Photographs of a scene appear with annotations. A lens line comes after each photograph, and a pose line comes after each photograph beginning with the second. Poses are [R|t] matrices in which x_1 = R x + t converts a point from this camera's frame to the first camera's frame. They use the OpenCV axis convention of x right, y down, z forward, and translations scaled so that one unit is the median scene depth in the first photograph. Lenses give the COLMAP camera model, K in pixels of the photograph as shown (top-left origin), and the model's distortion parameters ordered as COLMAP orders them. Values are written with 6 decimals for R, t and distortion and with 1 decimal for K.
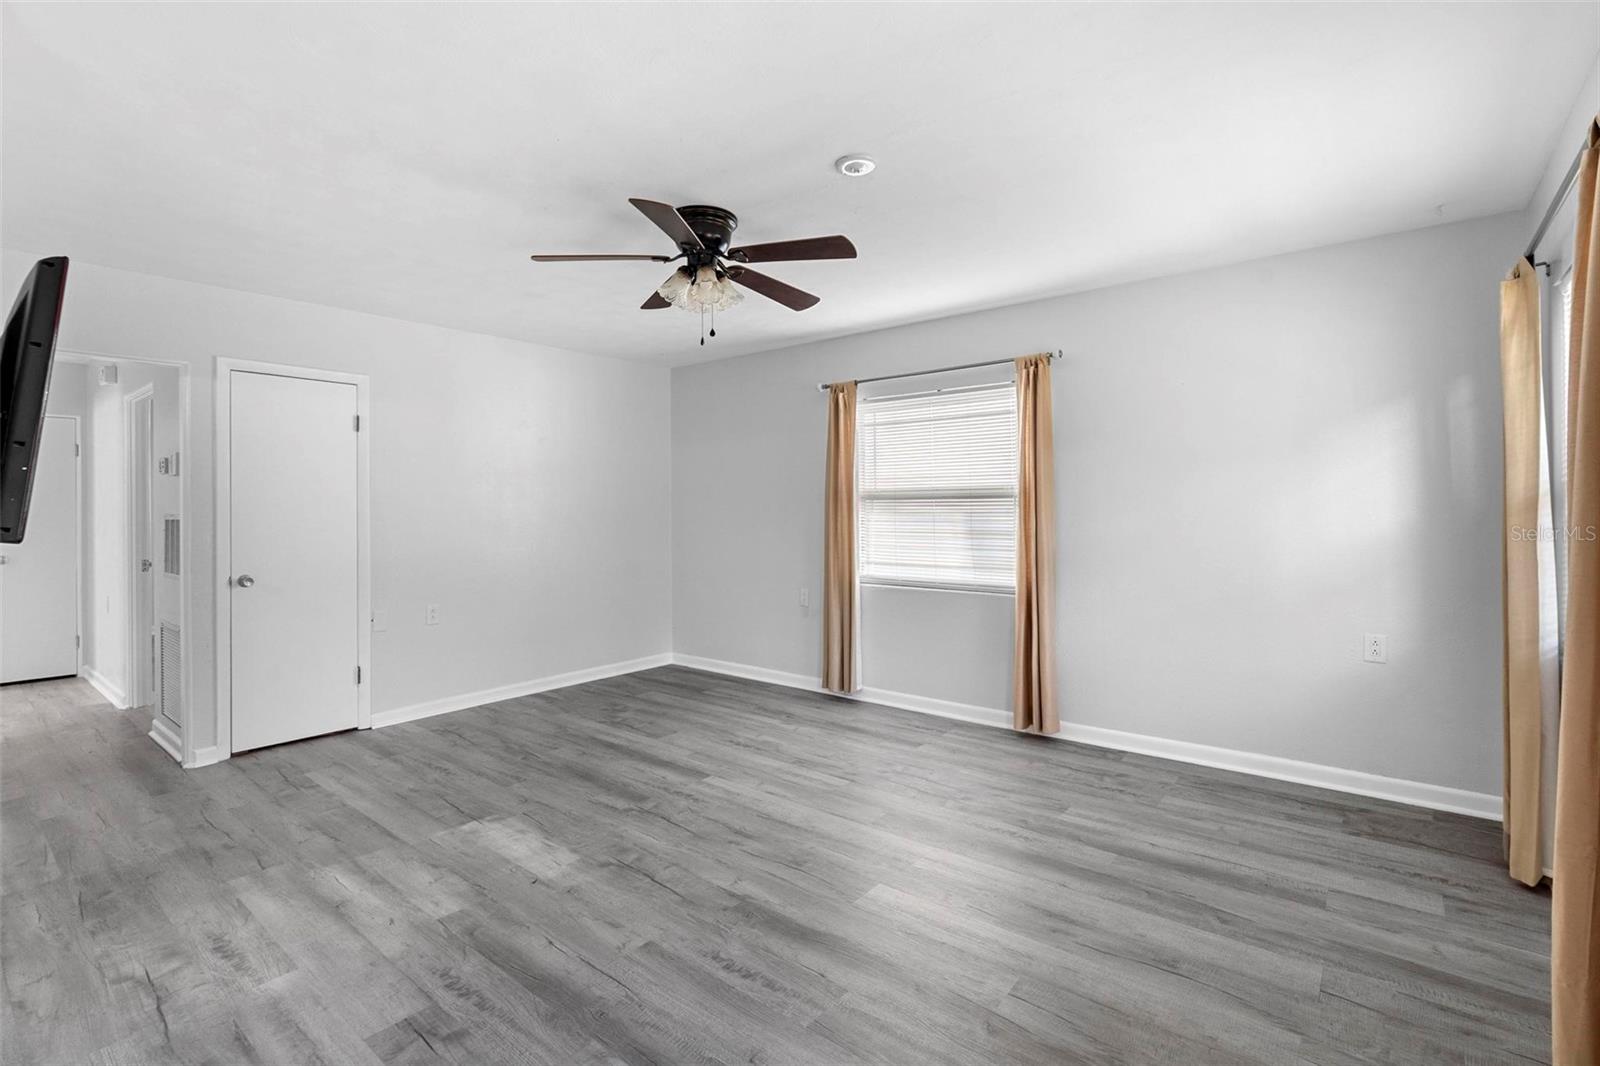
lens RADIAL K [[735.2, 0, 798.8], [0, 735.2, 507.5], [0, 0, 1]] dist [-0.006500, -0.000101]
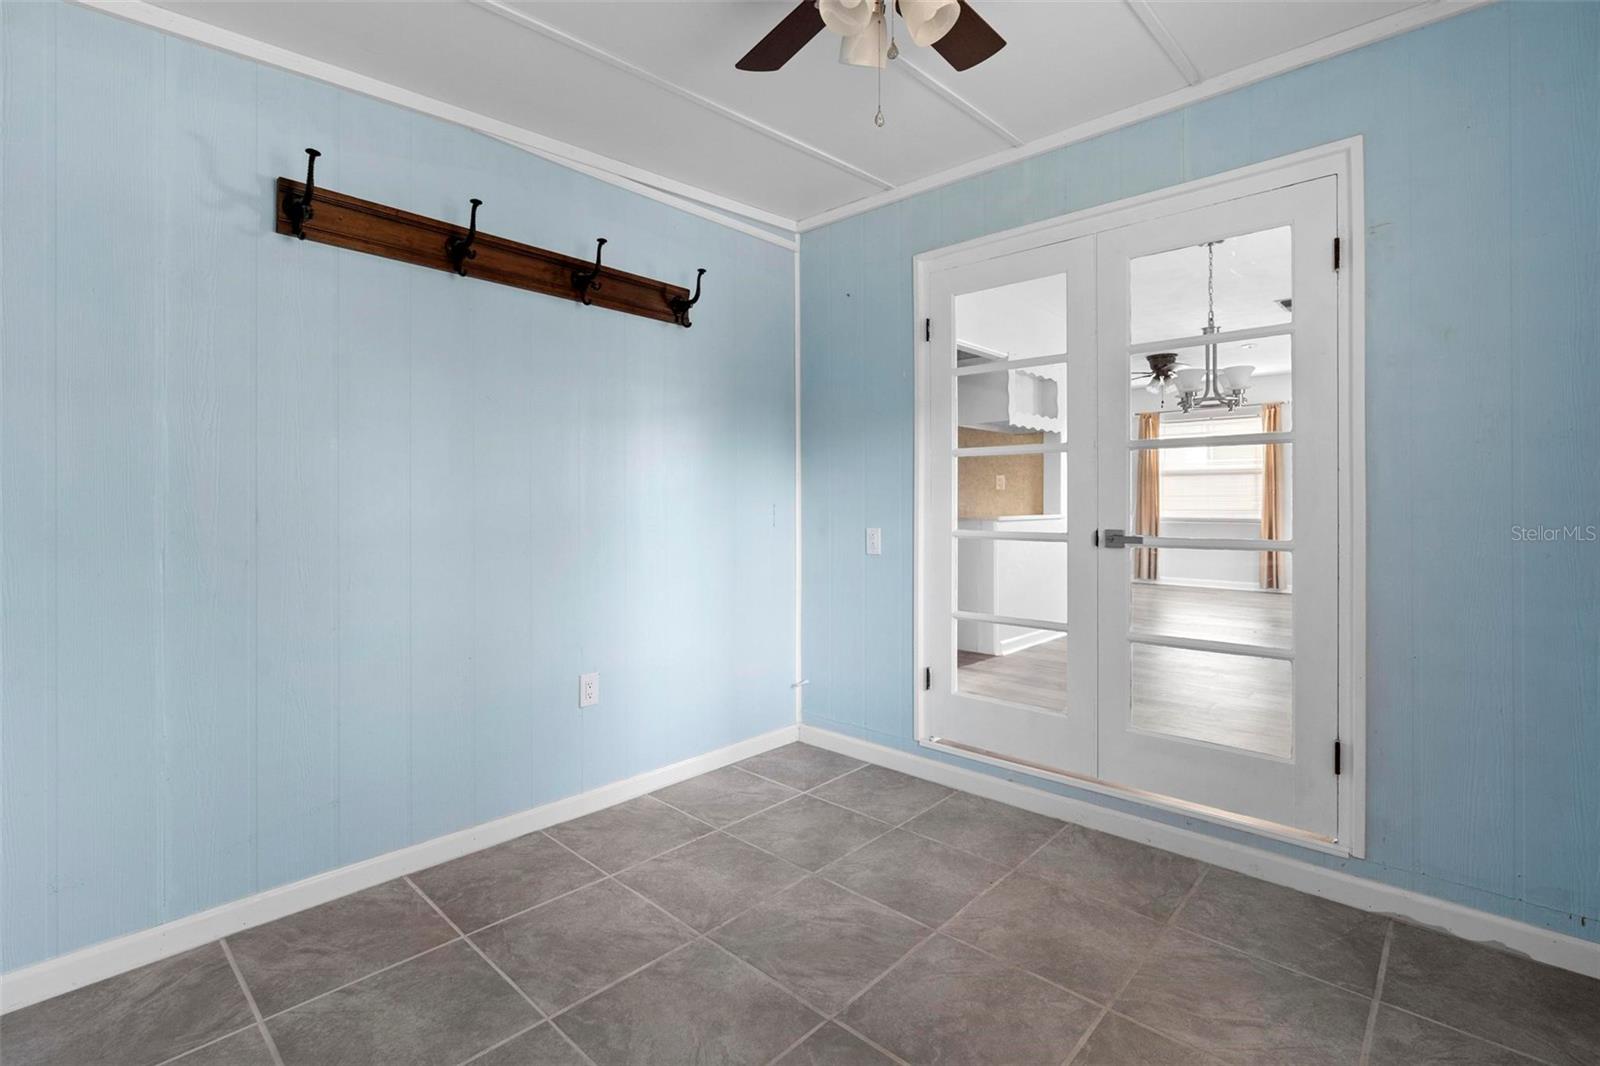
lens RADIAL K [[735.7, 0, 793.5], [0, 735.7, 502.1], [0, 0, 1]] dist [0.000296, 0.001187]
pose [[0.997919, 0.006049, -0.064201, -1.029557], [-0.005889, 0.999979, 0.002676, 0.079043], [0.064216, -0.002292, 0.997933, -1.304830]]
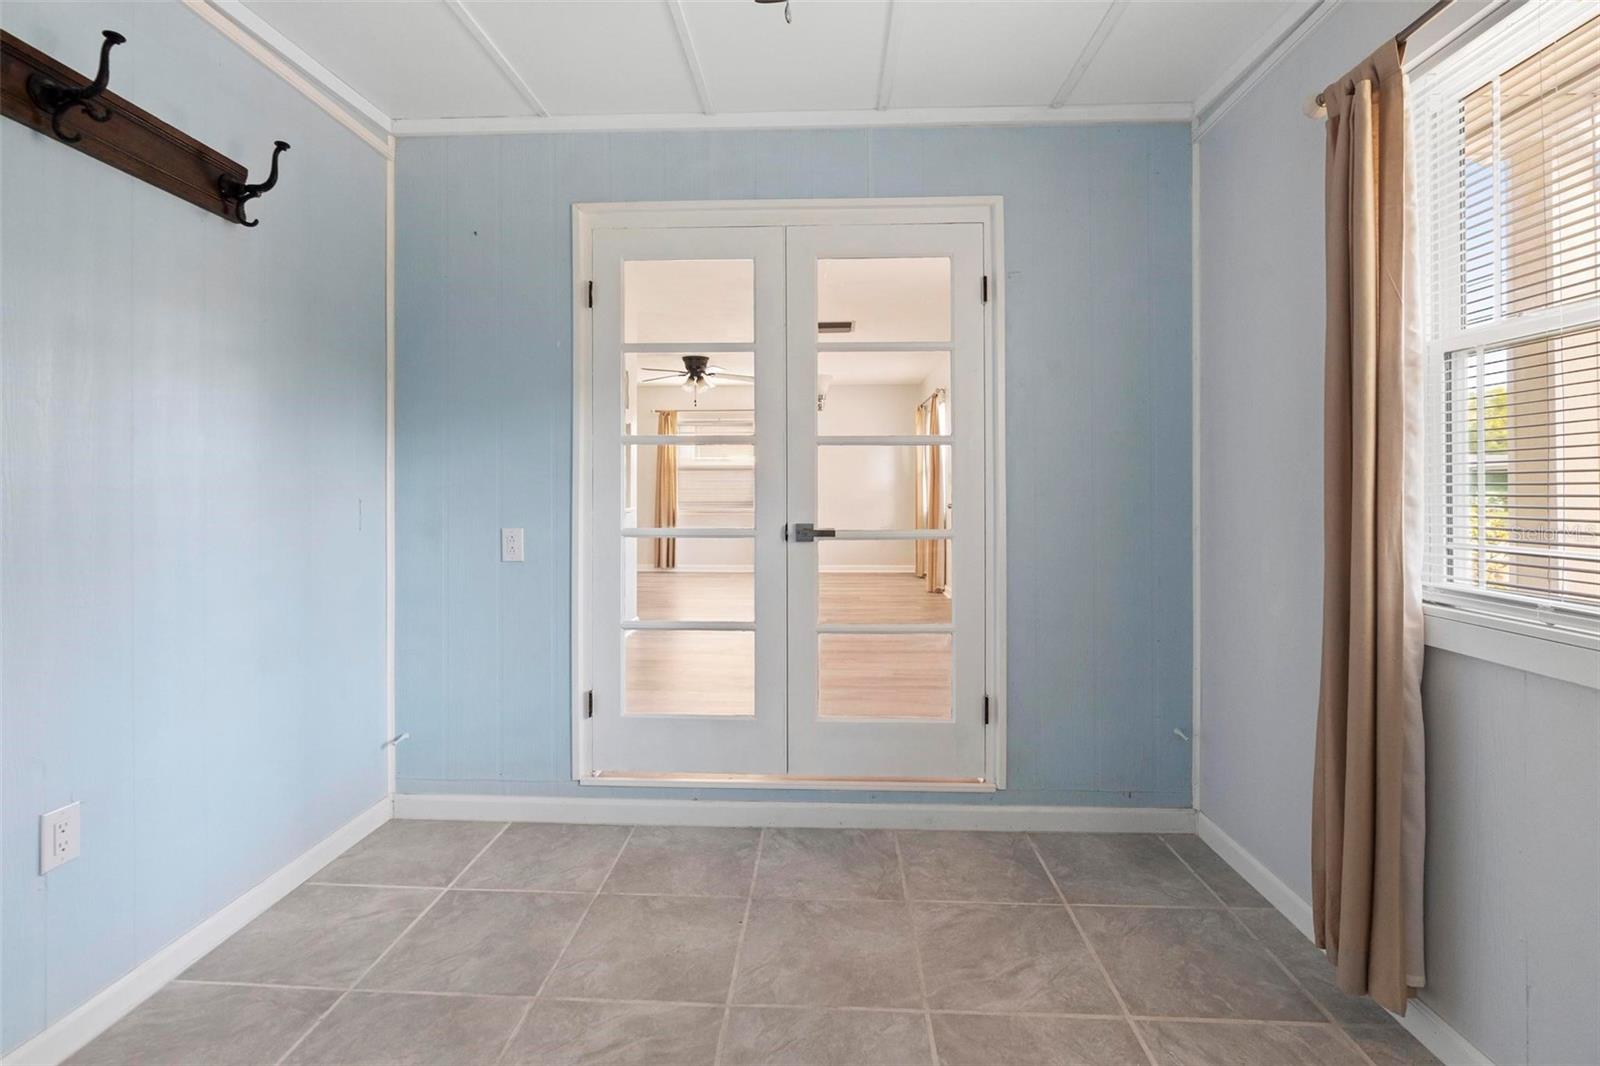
lens RADIAL K [[742.7, 0, 795.7], [0, 742.7, 489.2], [0, 0, 1]] dist [-0.004852, 0.000989]
pose [[0.803179, 0.010459, 0.595646, -1.216716], [-0.006669, 0.999941, -0.008565, 0.078541], [-0.595701, 0.002907, 0.803201, -1.140174]]
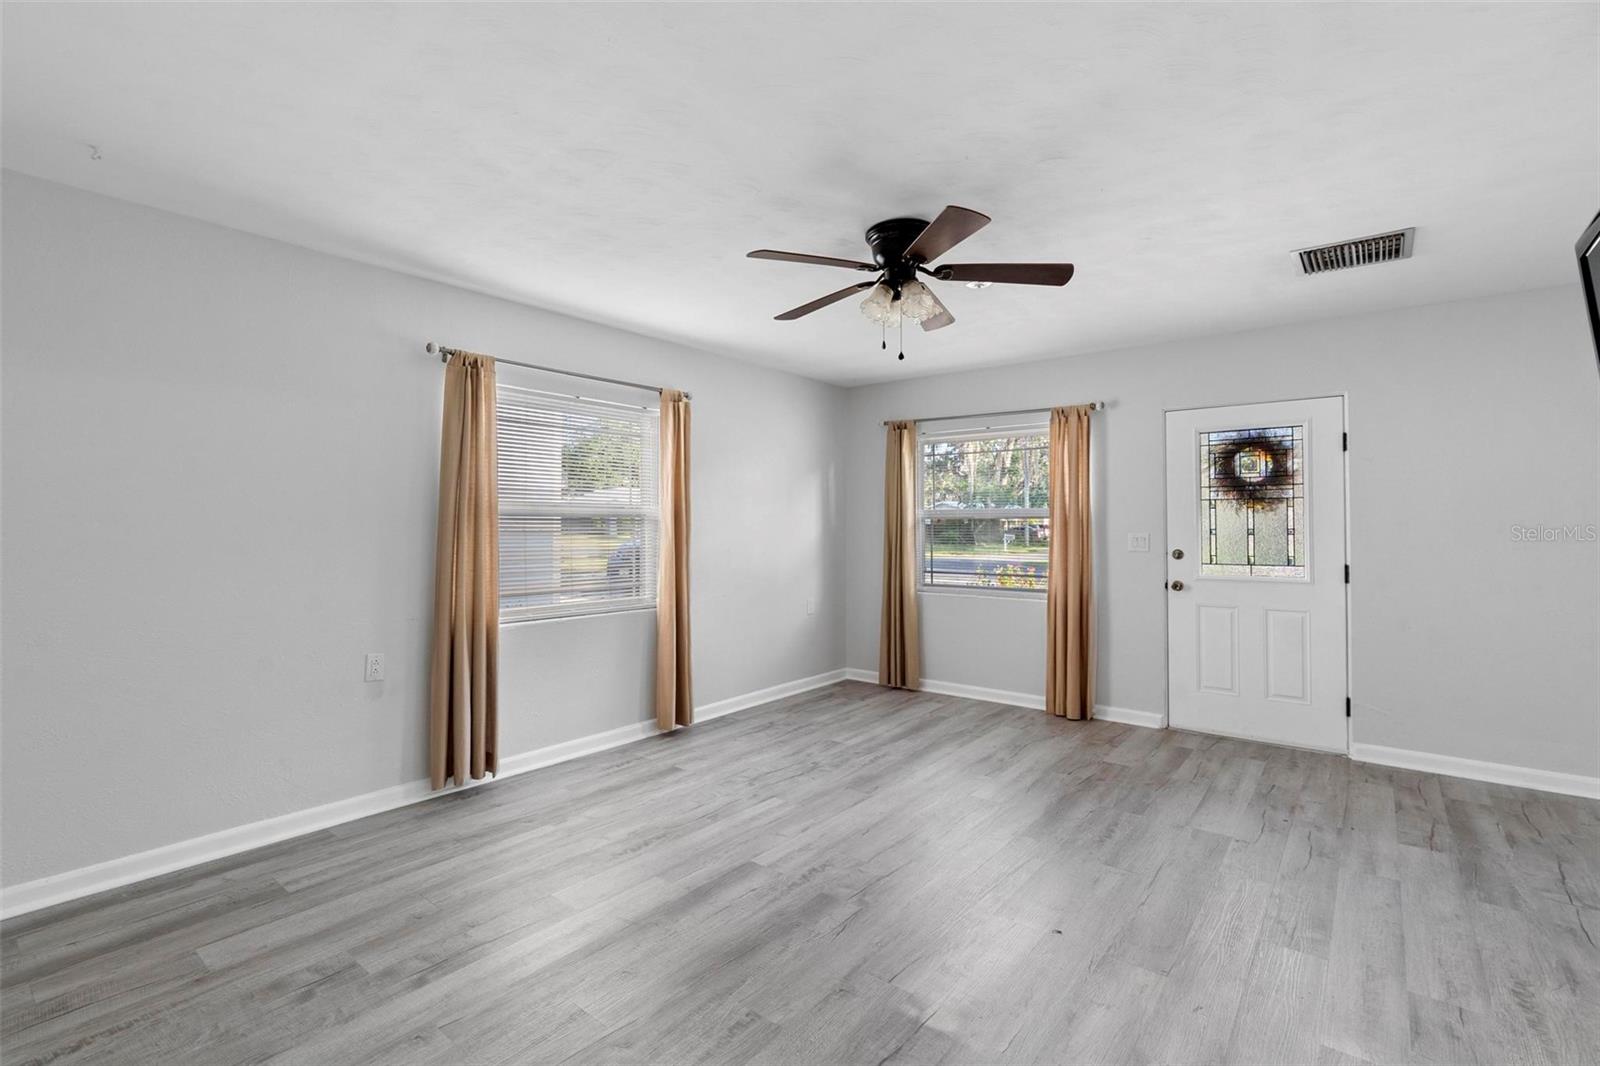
lens RADIAL K [[728.8, 0, 791.2], [0, 728.8, 509.3], [0, 0, 1]] dist [-0.005348, 0.000676]
pose [[-0.005944, 0.031002, 0.999502, -0.951711], [-0.003829, 0.999511, -0.031025, 0.008743], [-0.999975, -0.004012, -0.005822, 0.995141]]
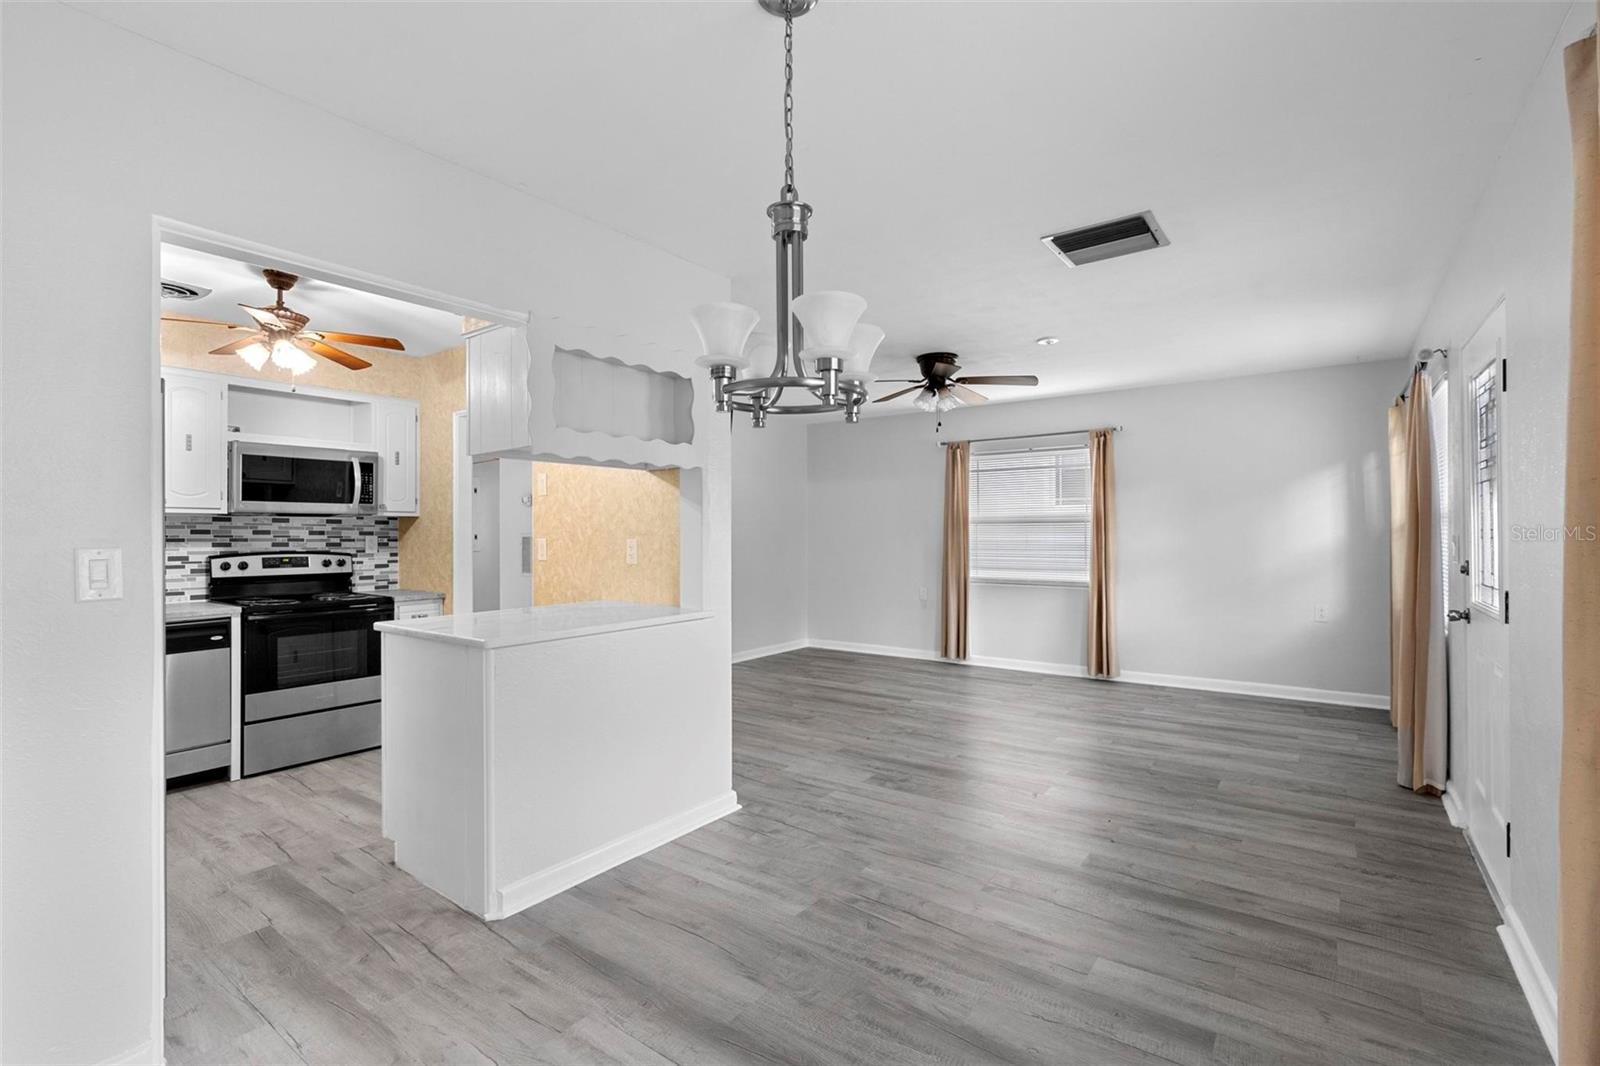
lens RADIAL K [[725.9, 0, 795.5], [0, 725.9, 527.8], [0, 0, 1]] dist [-0.004658, 0.000926]
pose [[0.998873, 0.001722, 0.047429, -0.461201], [-0.001553, 0.999992, -0.003602, 0.003552], [-0.047434, 0.003524, 0.998868, -0.559494]]
